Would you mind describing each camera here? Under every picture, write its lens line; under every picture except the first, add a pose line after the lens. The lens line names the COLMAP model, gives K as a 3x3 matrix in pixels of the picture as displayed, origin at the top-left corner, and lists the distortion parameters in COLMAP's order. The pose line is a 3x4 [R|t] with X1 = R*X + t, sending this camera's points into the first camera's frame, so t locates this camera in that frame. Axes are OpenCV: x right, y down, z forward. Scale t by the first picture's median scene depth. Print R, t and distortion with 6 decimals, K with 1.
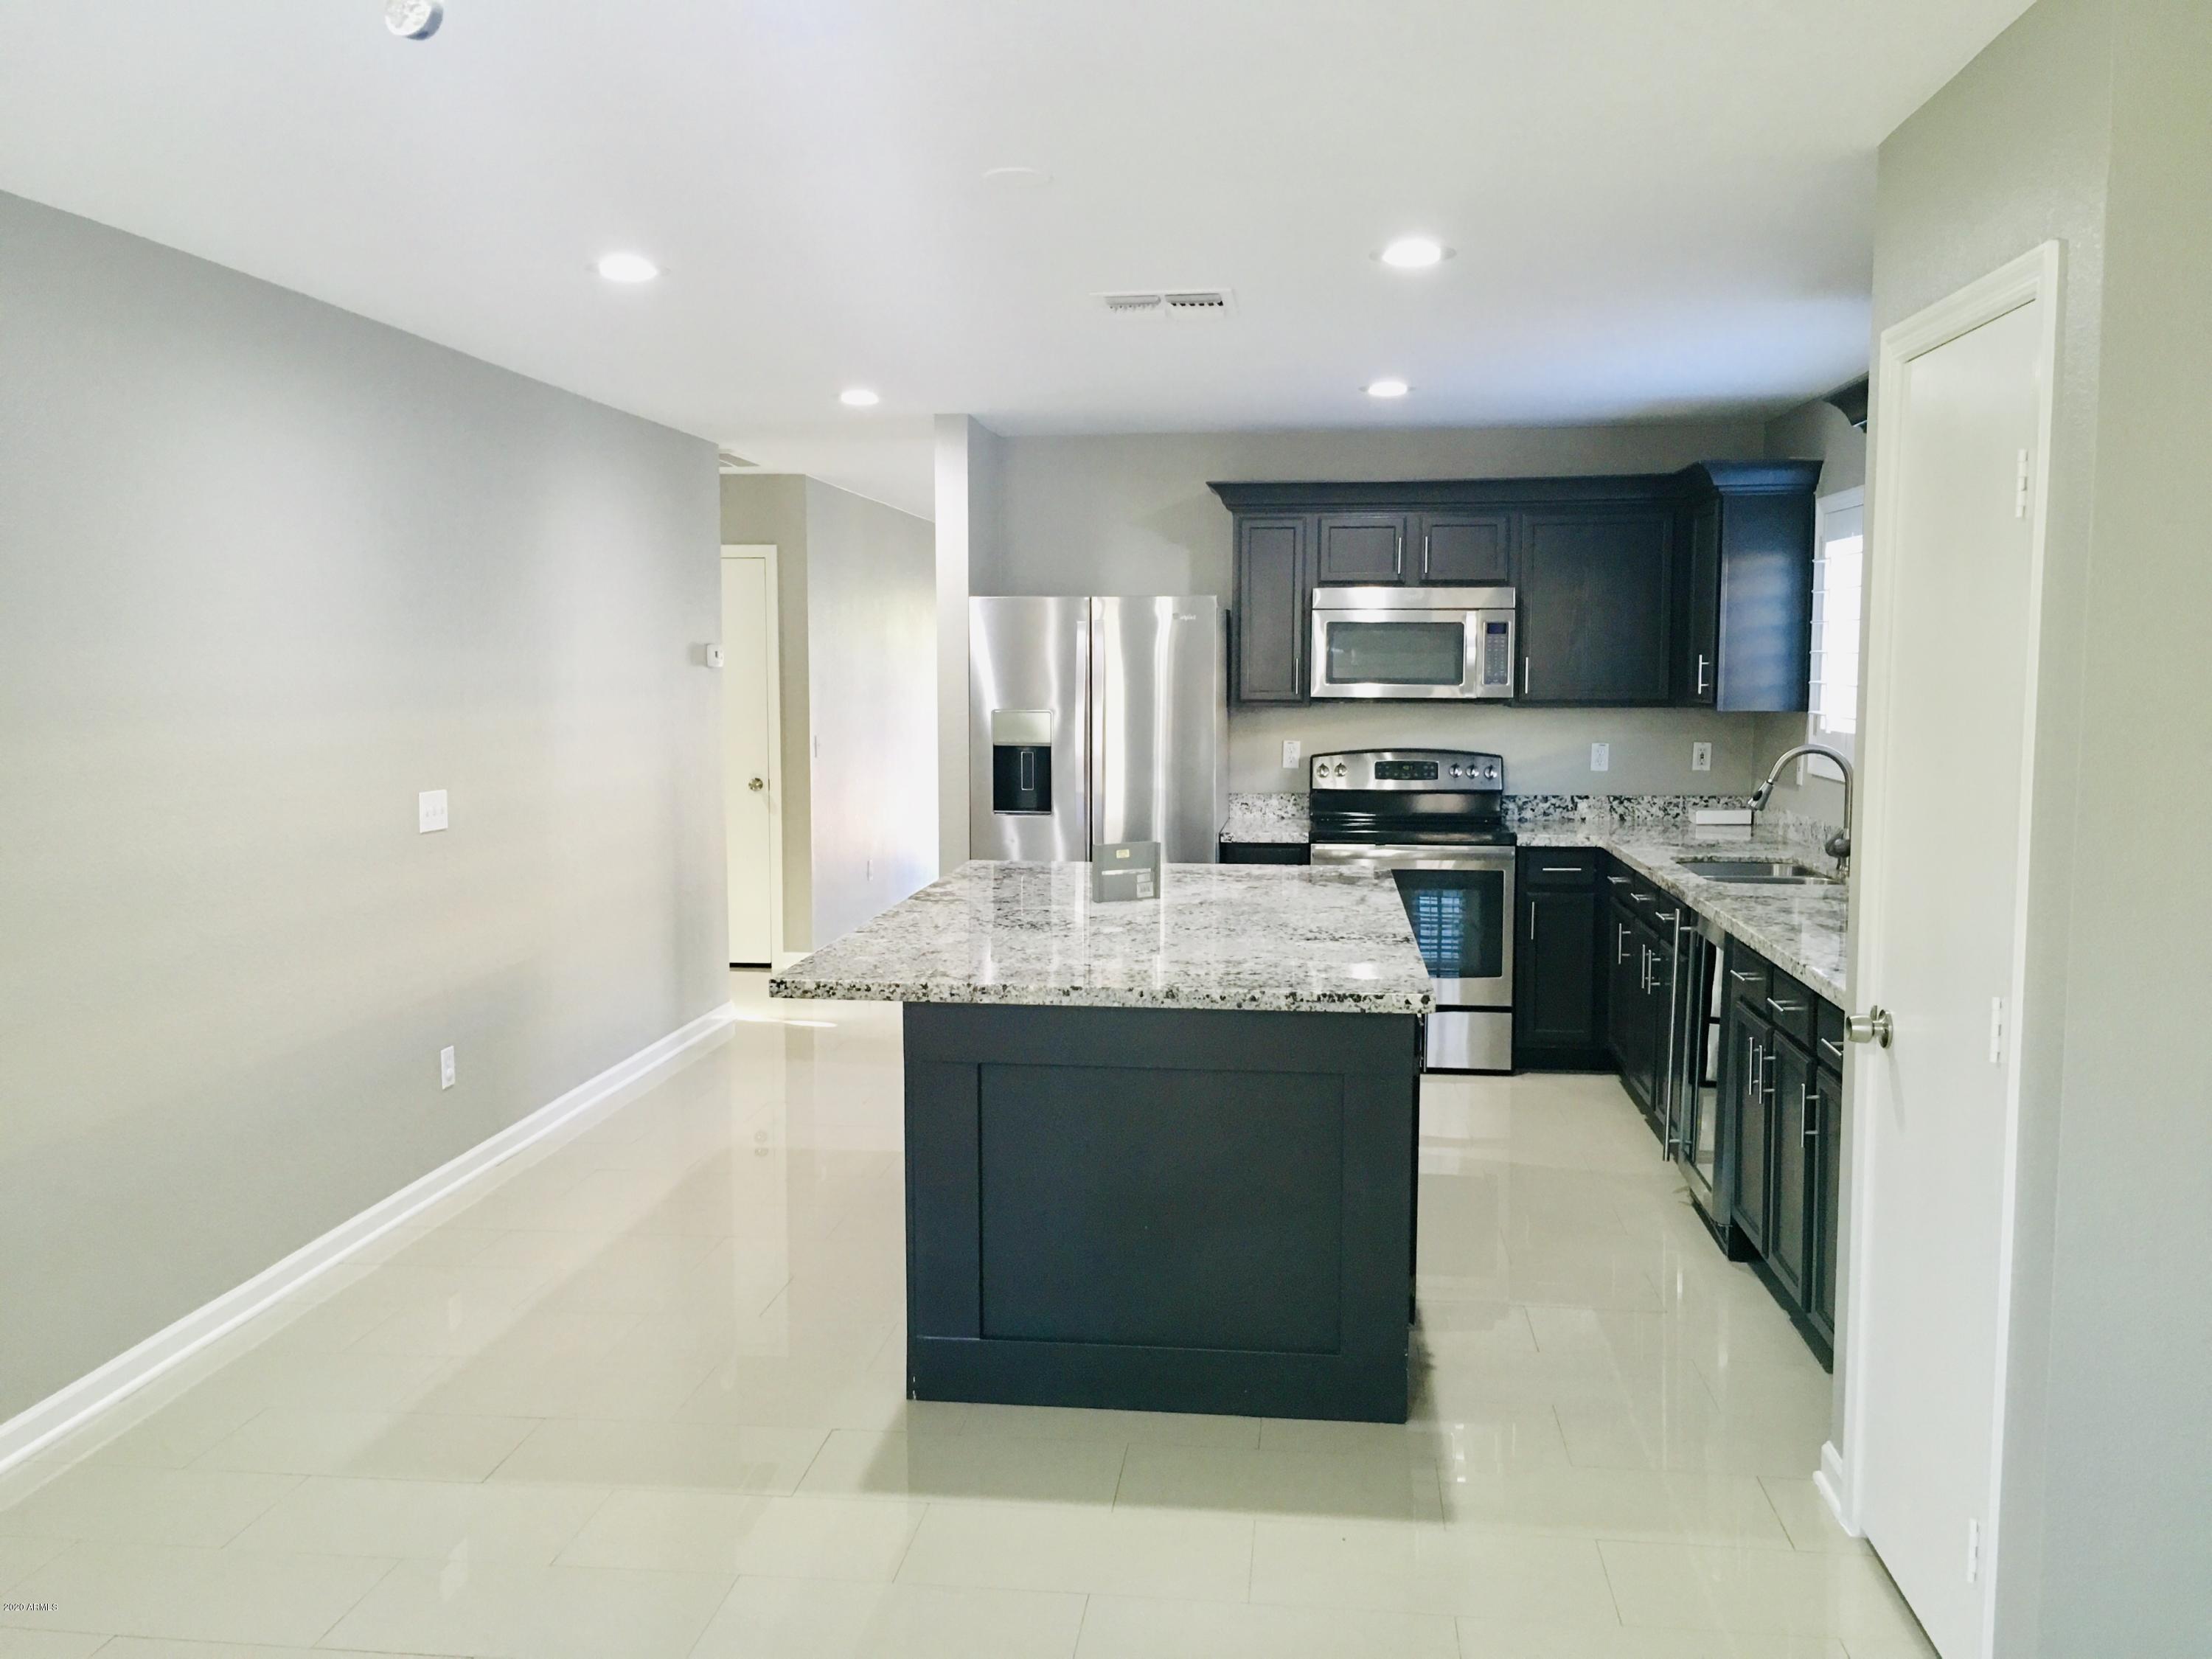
lens RADIAL K [[1871.1, 0, 1109.5], [0, 1871.1, 811.9], [0, 0, 1]] dist [0.074873, -0.098510]
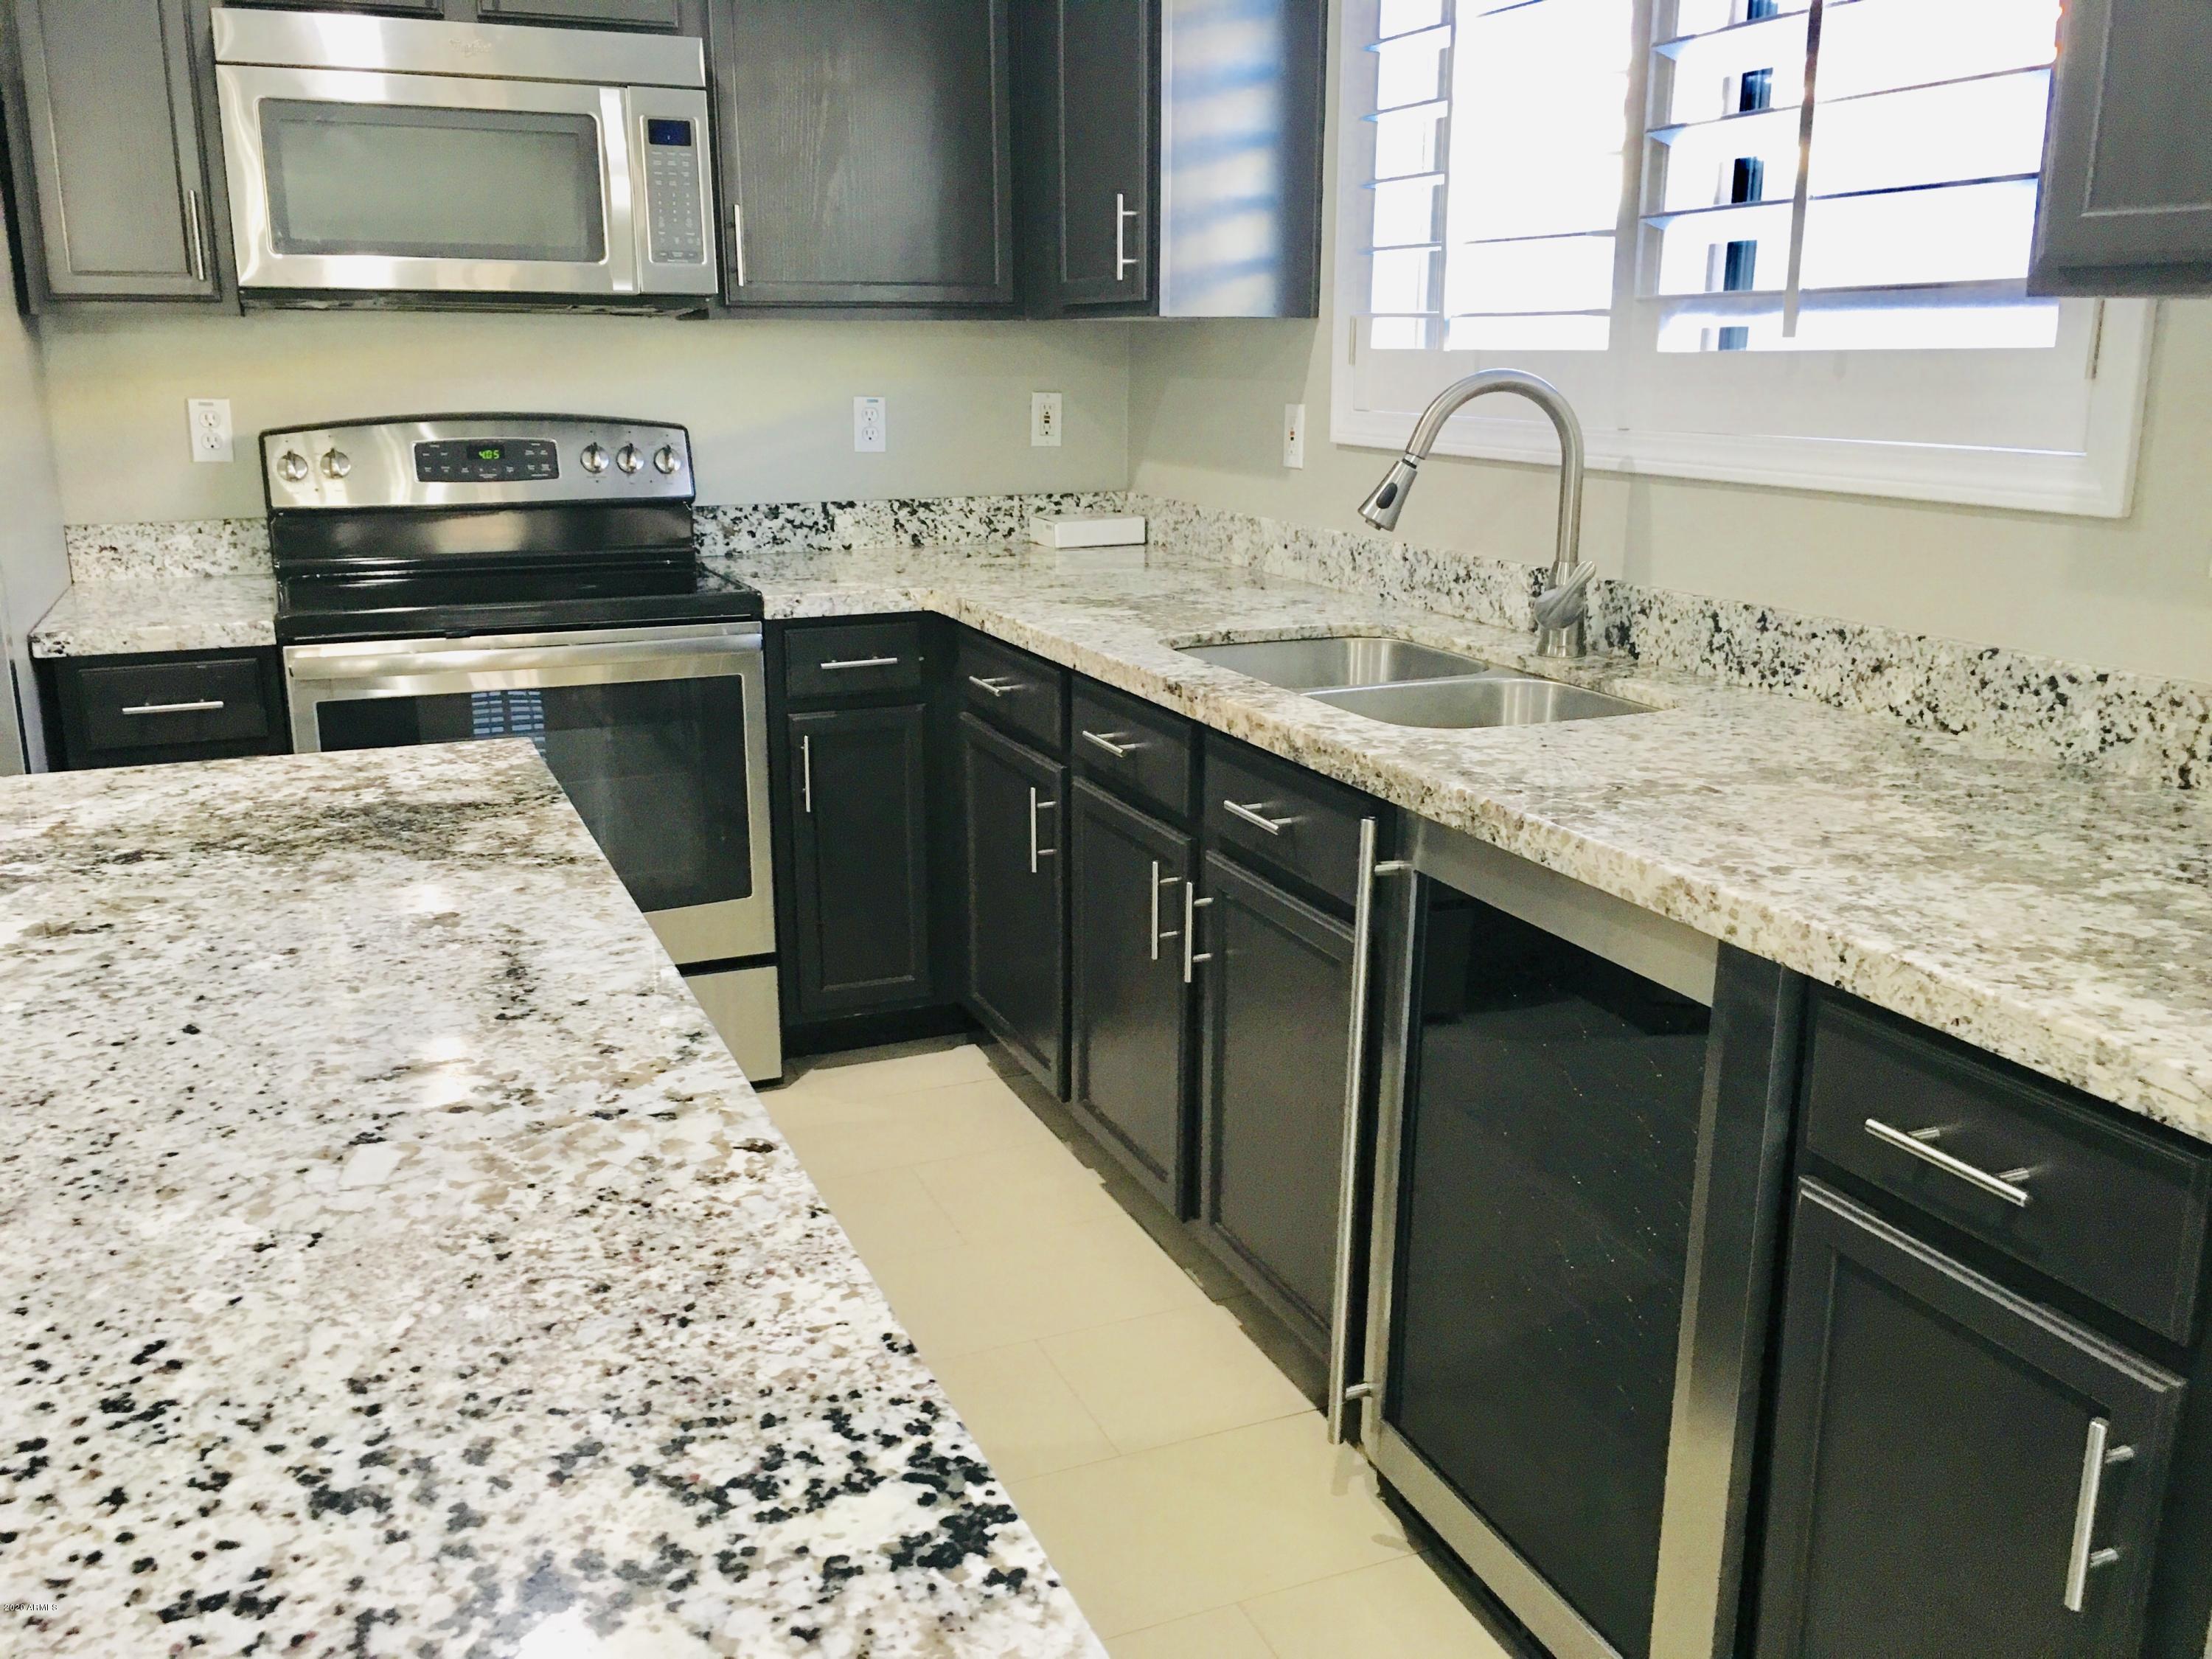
lens RADIAL K [[1871.1, 0, 1108.3], [0, 1871.1, 827.0], [0, 0, 1]] dist [0.074873, -0.098510]
pose [[0.870923, -0.123766, 0.475578, 0.060304], [0.040926, 0.982670, 0.180787, -0.011459], [-0.489712, -0.137988, 0.860896, 0.524250]]
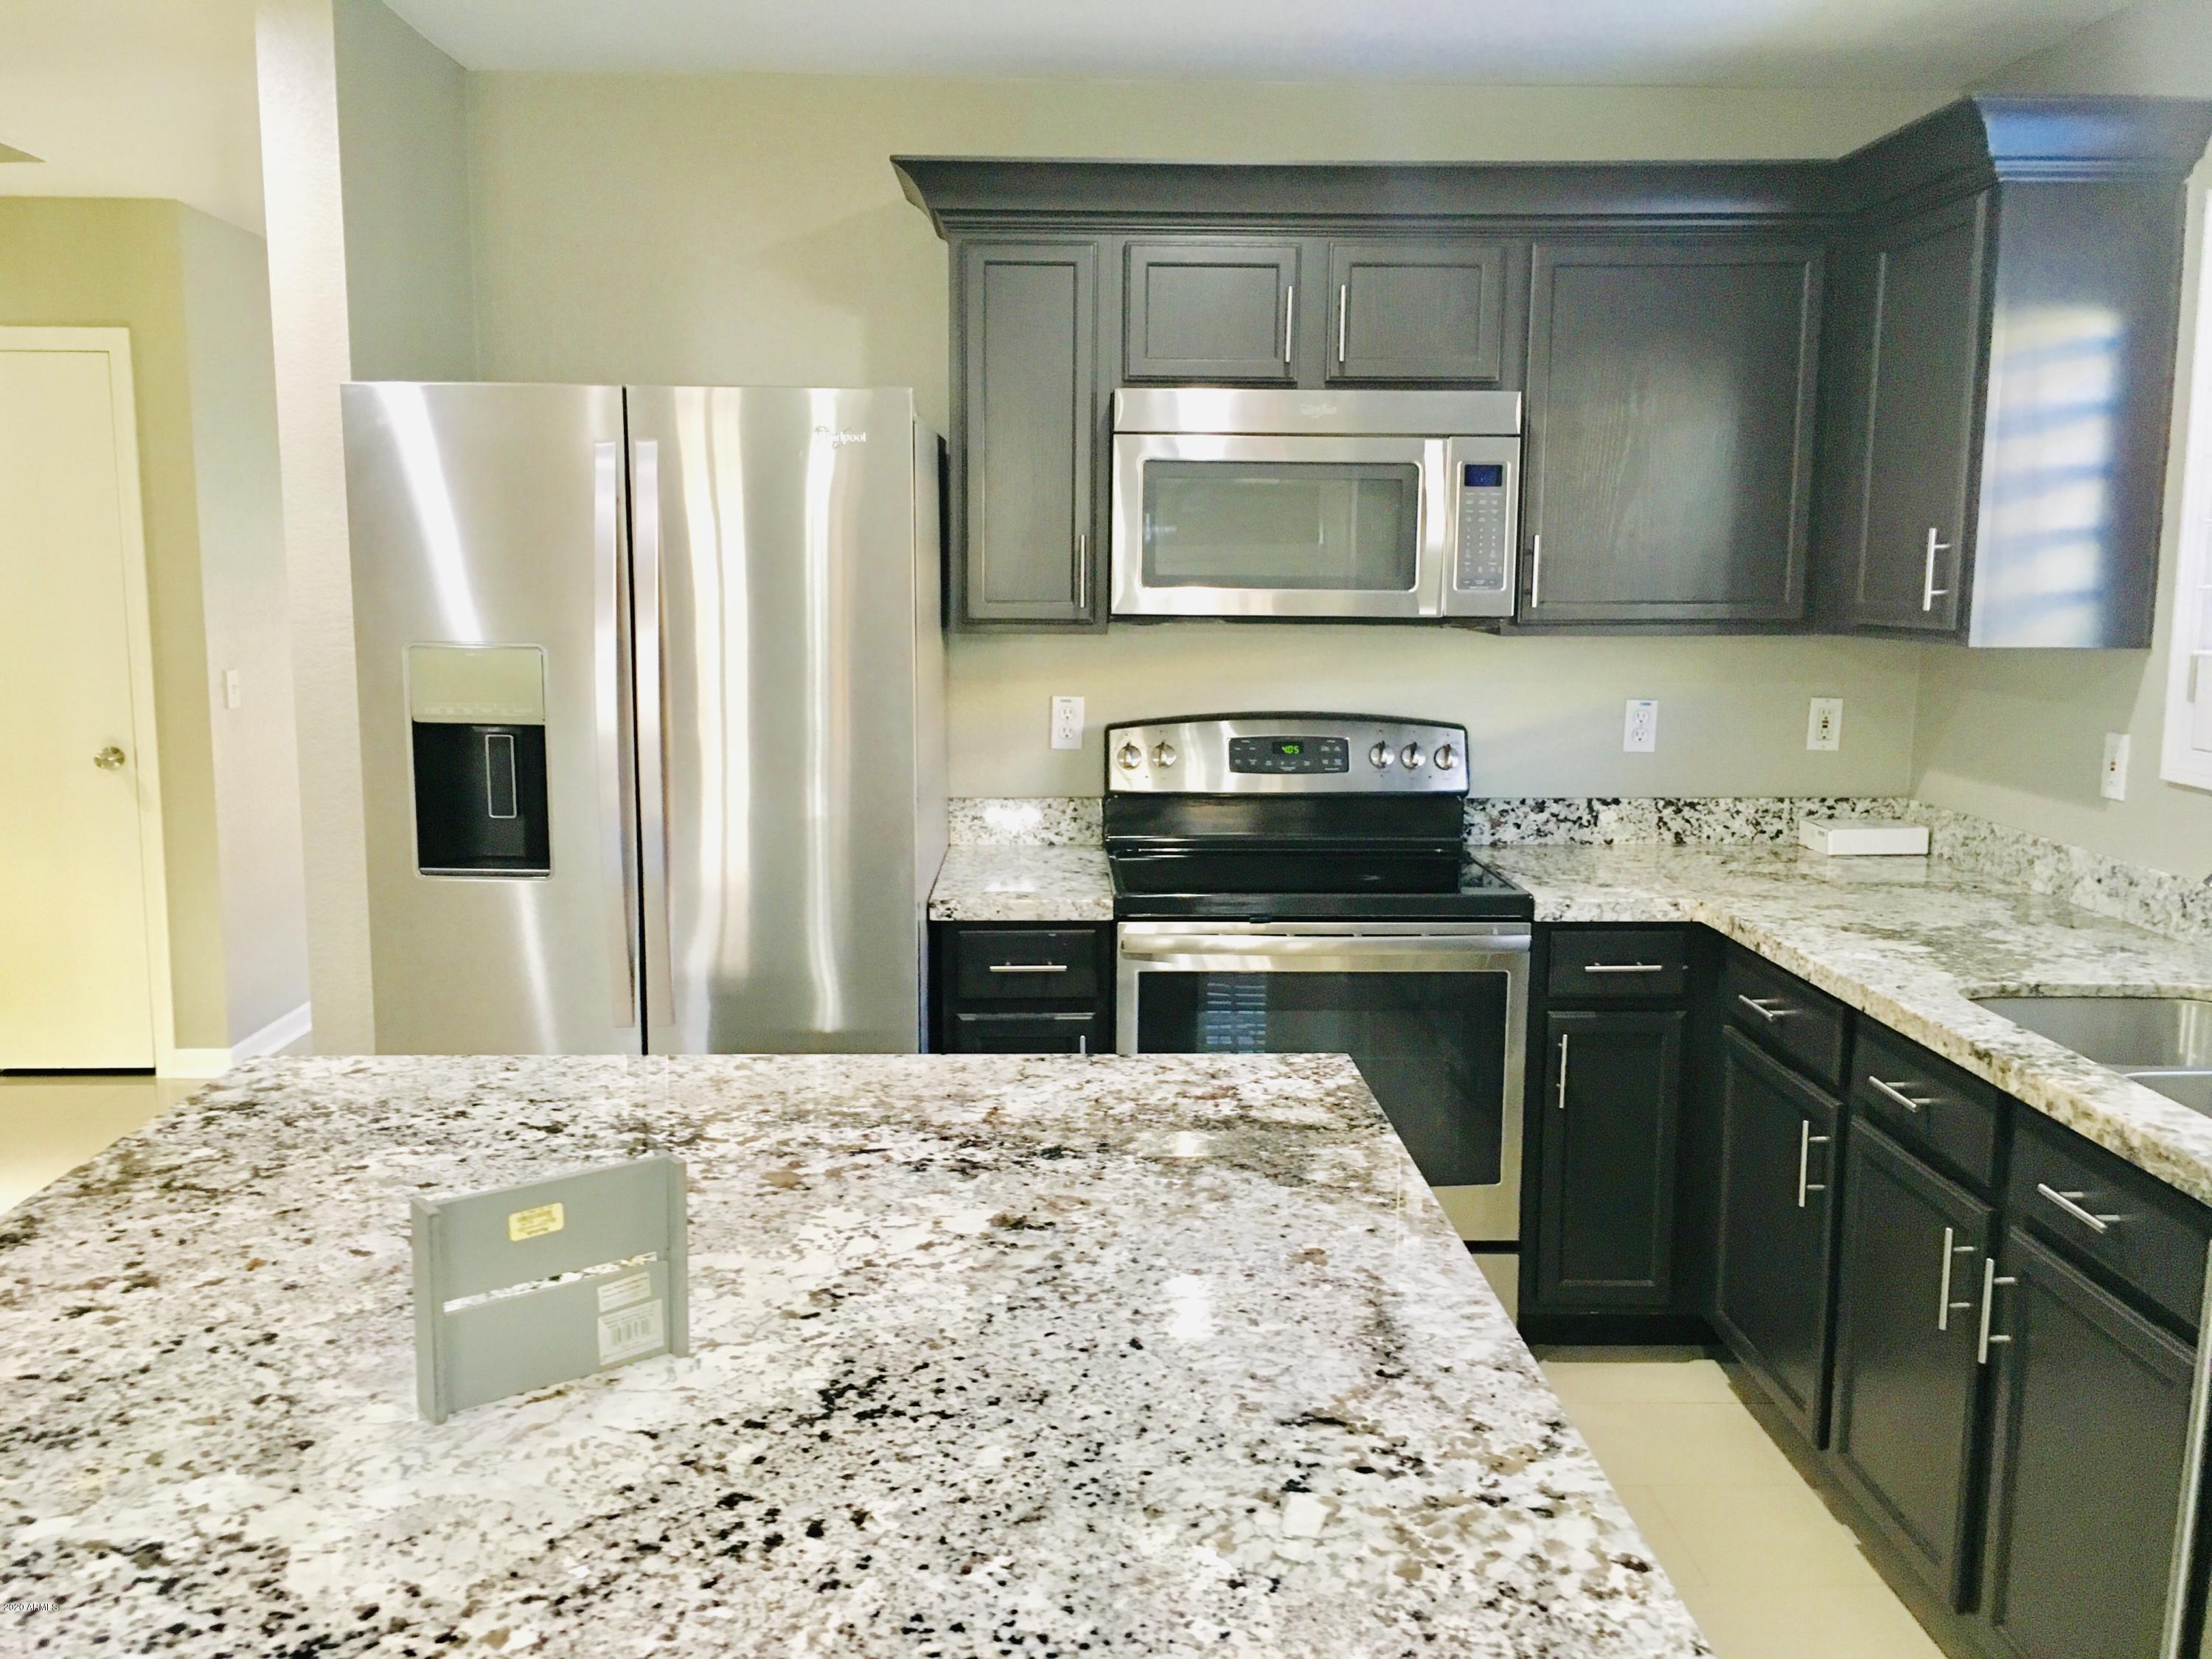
lens RADIAL K [[1871.1, 0, 1108.0], [0, 1871.1, 824.4], [0, 0, 1]] dist [0.074873, -0.098510]
pose [[0.989748, -0.014304, 0.142108, 0.035803], [0.005761, 0.998161, 0.060352, -0.035573], [-0.142710, -0.058914, 0.988010, 0.508394]]
